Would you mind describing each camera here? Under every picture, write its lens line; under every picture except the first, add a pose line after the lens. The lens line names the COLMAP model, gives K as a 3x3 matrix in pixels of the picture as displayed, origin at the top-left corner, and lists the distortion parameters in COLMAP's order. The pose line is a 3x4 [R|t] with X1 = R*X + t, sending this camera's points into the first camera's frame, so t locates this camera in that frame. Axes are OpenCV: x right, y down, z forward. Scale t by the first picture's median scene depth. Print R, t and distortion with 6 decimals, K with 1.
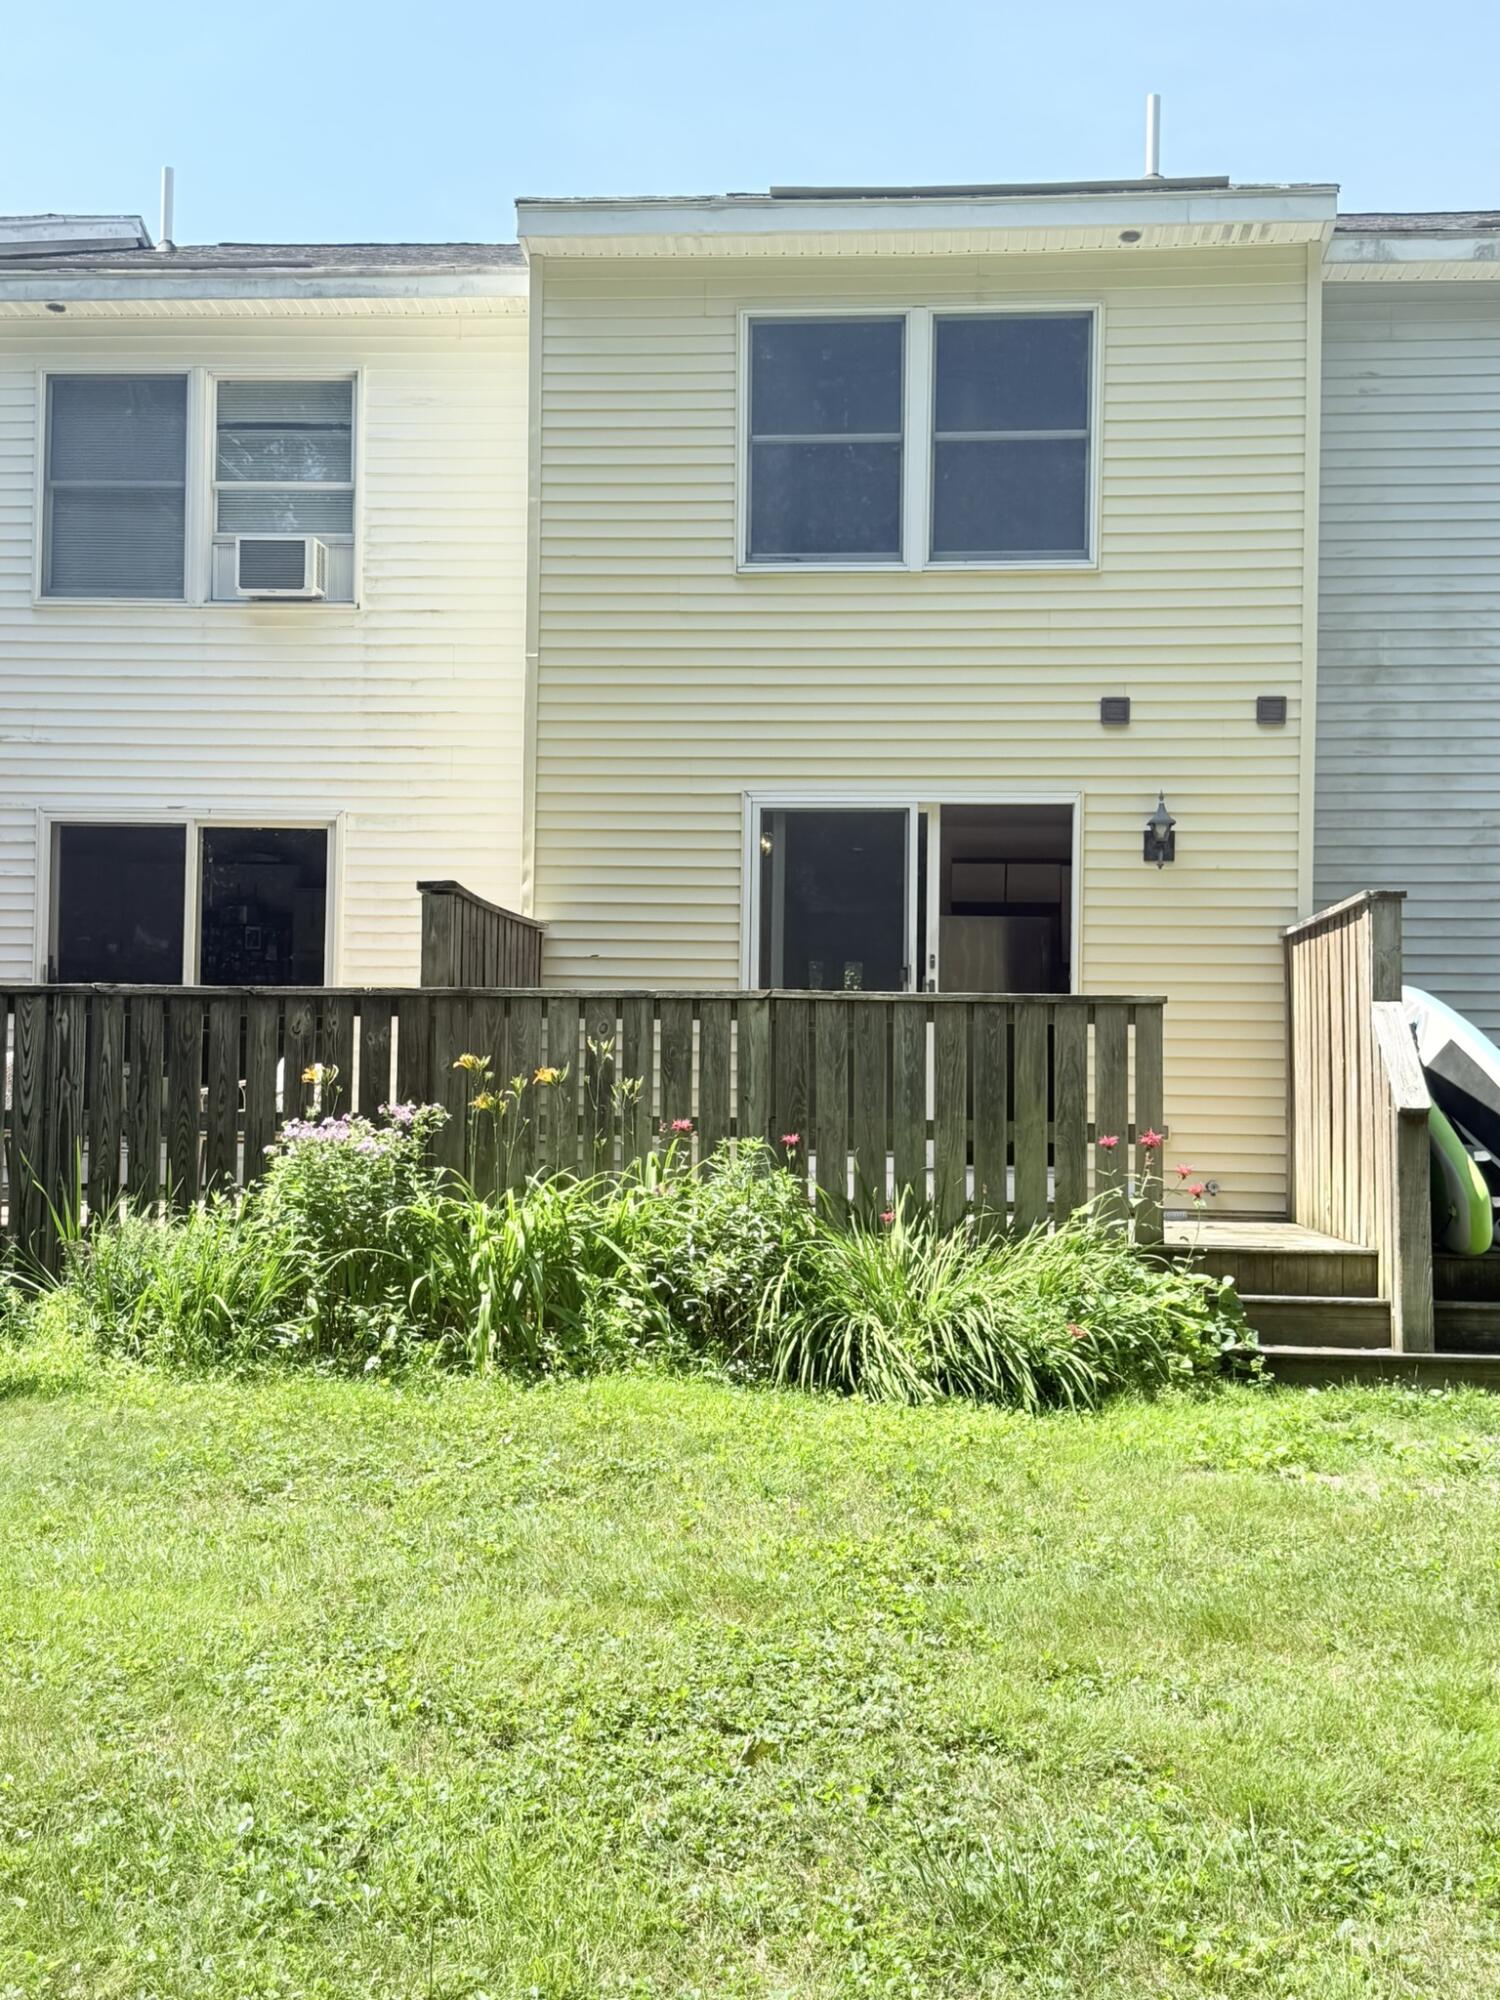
lens RADIAL K [[2318.5, 0, 754.4], [0, 2318.5, 999.4], [0, 0, 1]] dist [0.089131, 0.000000]
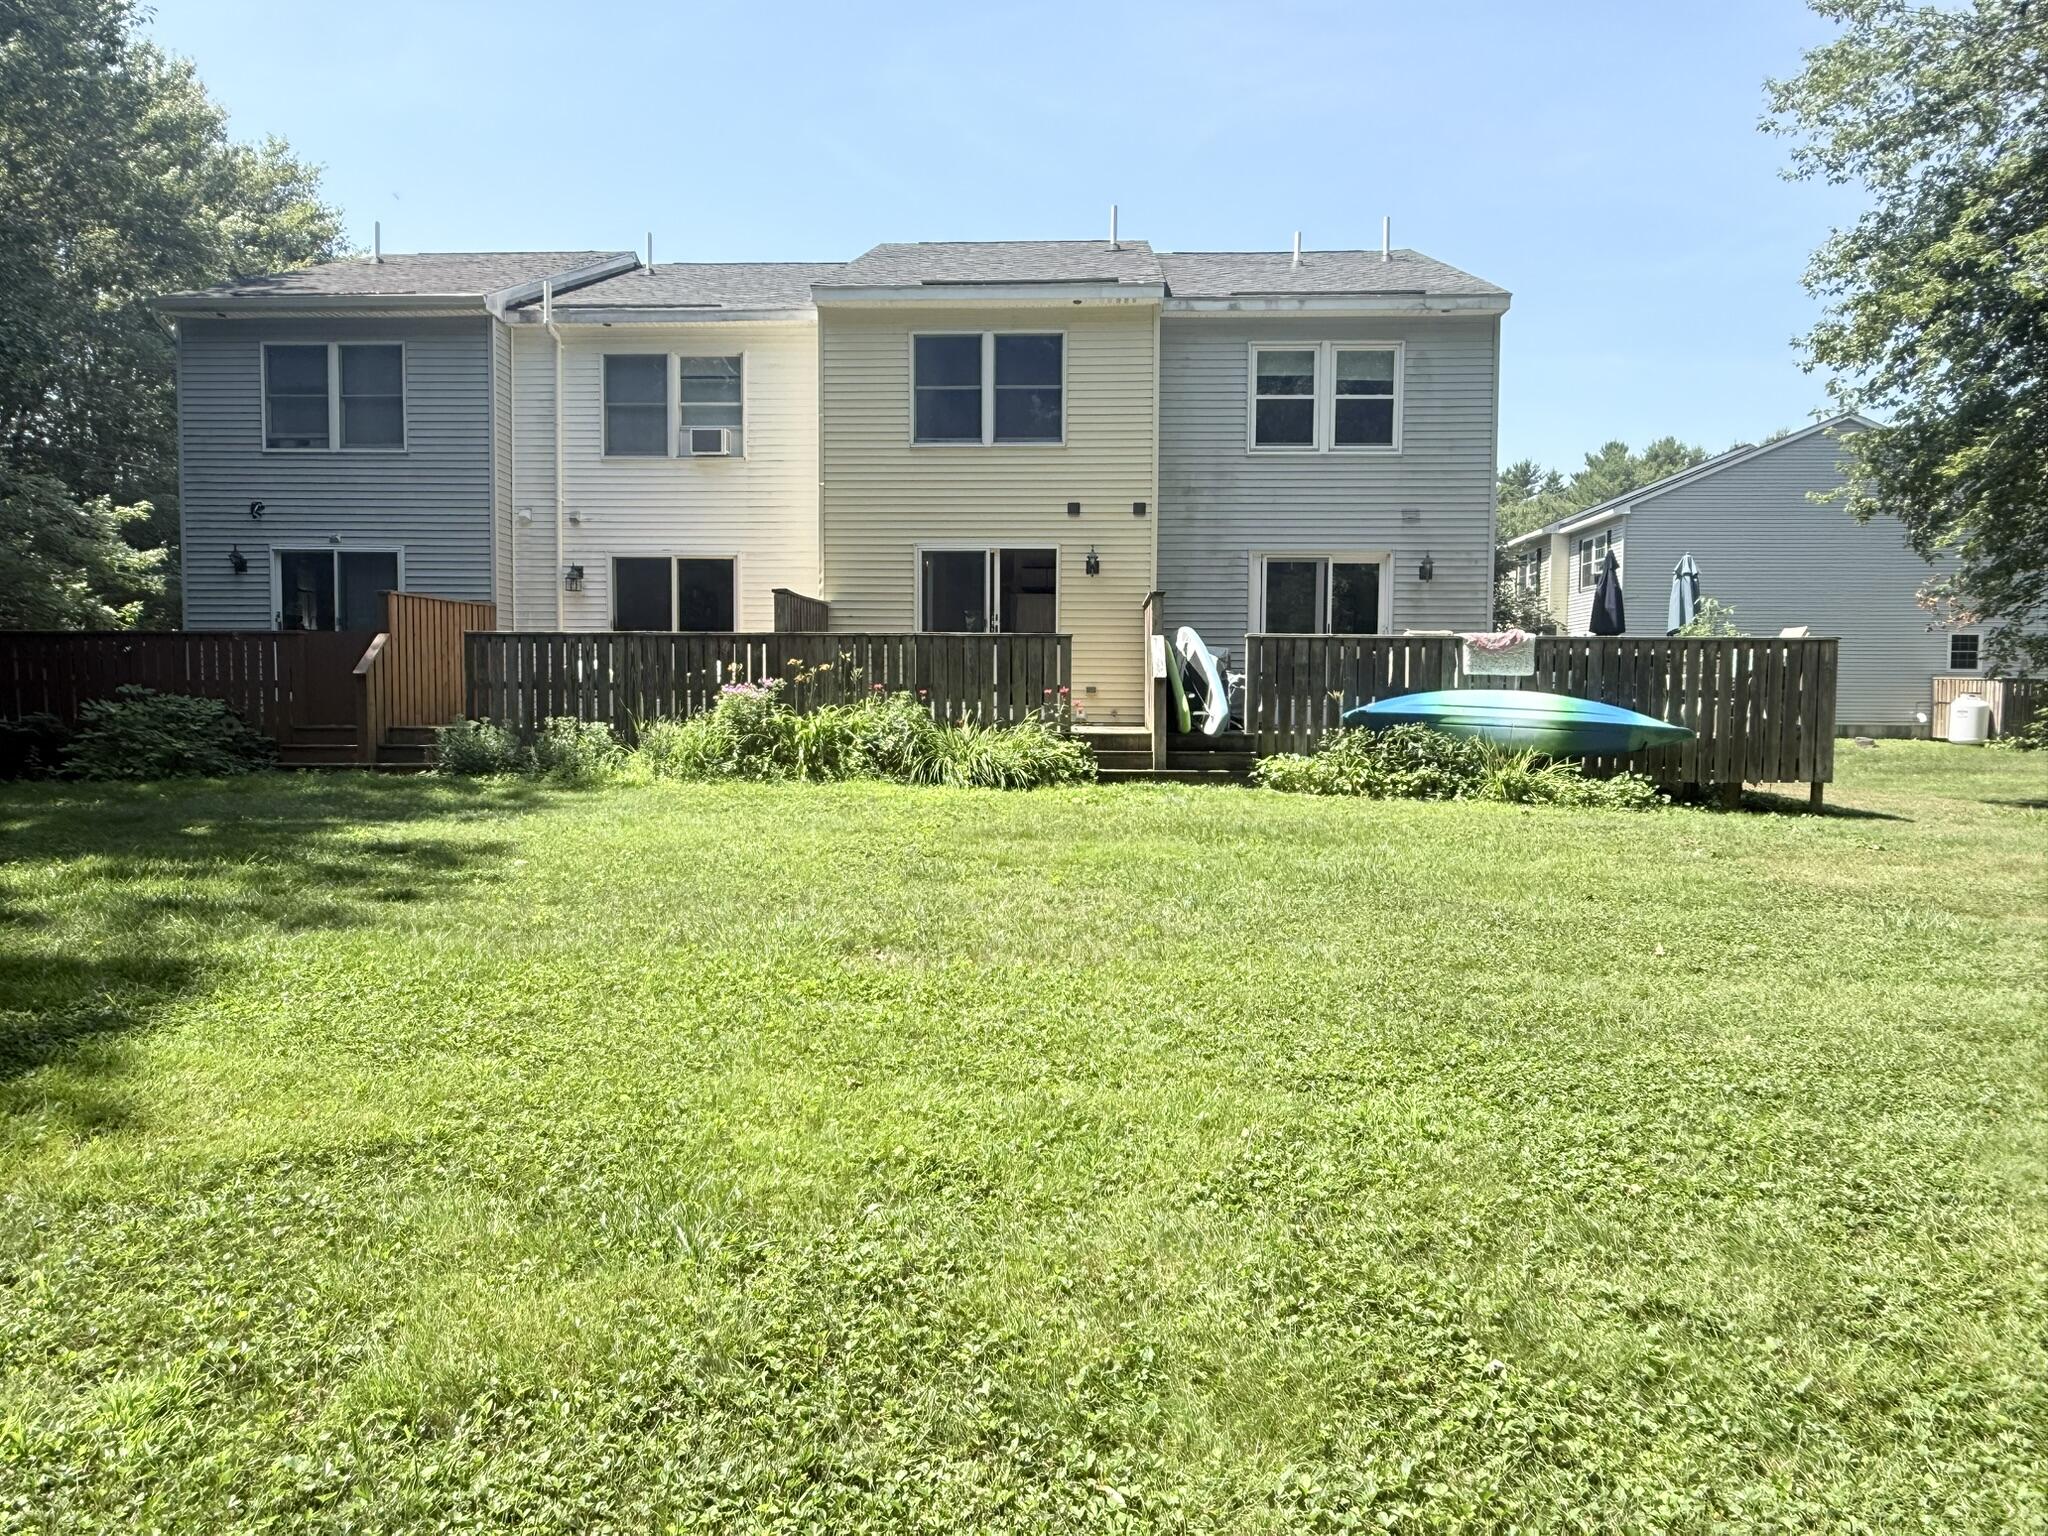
lens RADIAL K [[1379.2, 0, 1017.8], [0, 1379.2, 771.3], [0, 0, 1]] dist [-0.001981, -0.000037]
pose [[0.999709, -0.008469, 0.022567, 0.076722], [0.006013, 0.994263, 0.106792, -0.012355], [-0.023342, -0.106626, 0.994025, -0.456942]]
